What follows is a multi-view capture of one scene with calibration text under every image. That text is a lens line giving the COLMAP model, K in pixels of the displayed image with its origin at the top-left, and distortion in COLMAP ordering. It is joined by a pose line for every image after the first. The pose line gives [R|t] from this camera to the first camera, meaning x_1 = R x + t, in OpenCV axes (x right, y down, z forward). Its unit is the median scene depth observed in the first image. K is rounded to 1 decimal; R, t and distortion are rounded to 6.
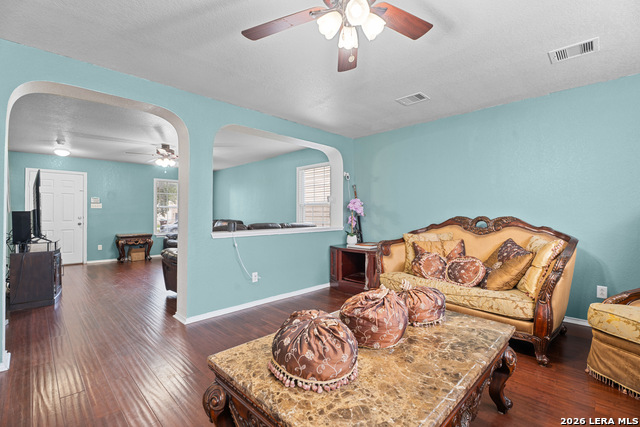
lens RADIAL K [[298.5, 0, 320.0], [0, 298.5, 213.5], [0, 0, 1]] dist [-0.002435, -0.000432]
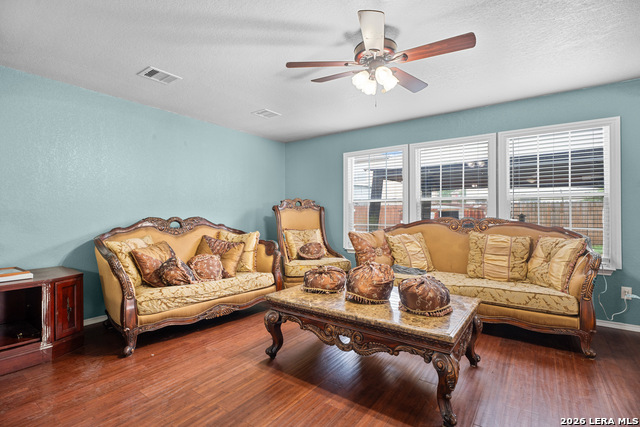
lens RADIAL K [[310.7, 0, 320.0], [0, 310.7, 213.5], [0, 0, 1]] dist [-0.014148, -0.000261]
pose [[-0.169352, -0.000930, 0.985555, -0.551600], [-0.005726, 0.999984, -0.000041, -0.004452], [-0.985539, -0.005651, -0.169354, 0.635481]]
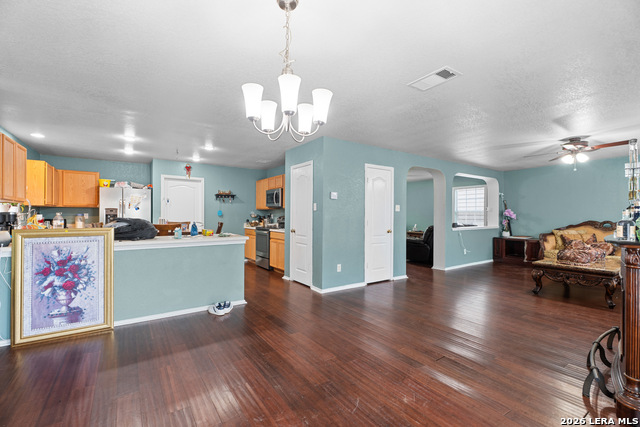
lens RADIAL K [[283.7, 0, 320.0], [0, 283.7, 213.5], [0, 0, 1]] dist [0.002413, 0.000189]
pose [[0.982679, 0.004322, -0.185268, -0.795349], [-0.004575, 0.999989, -0.000937, -0.024245], [0.185262, 0.001768, 0.982688, -0.958203]]
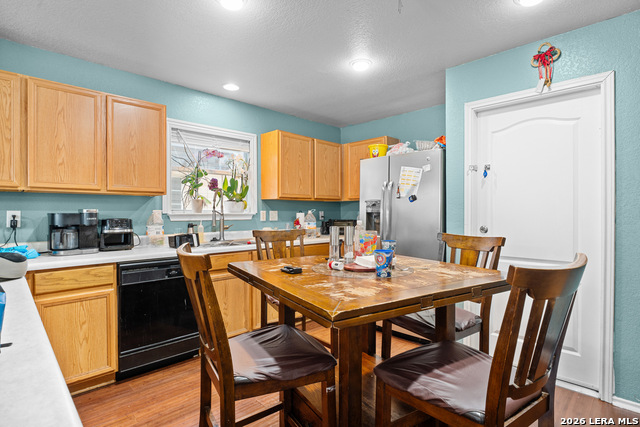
lens RADIAL K [[322.5, 0, 320.0], [0, 322.5, 213.5], [0, 0, 1]] dist [-0.012262, 0.000089]
pose [[-0.014792, 0.002568, -0.999887, -1.320326], [0.007959, 0.999965, 0.002450, -0.015953], [0.999859, -0.007922, -0.014812, 0.205300]]
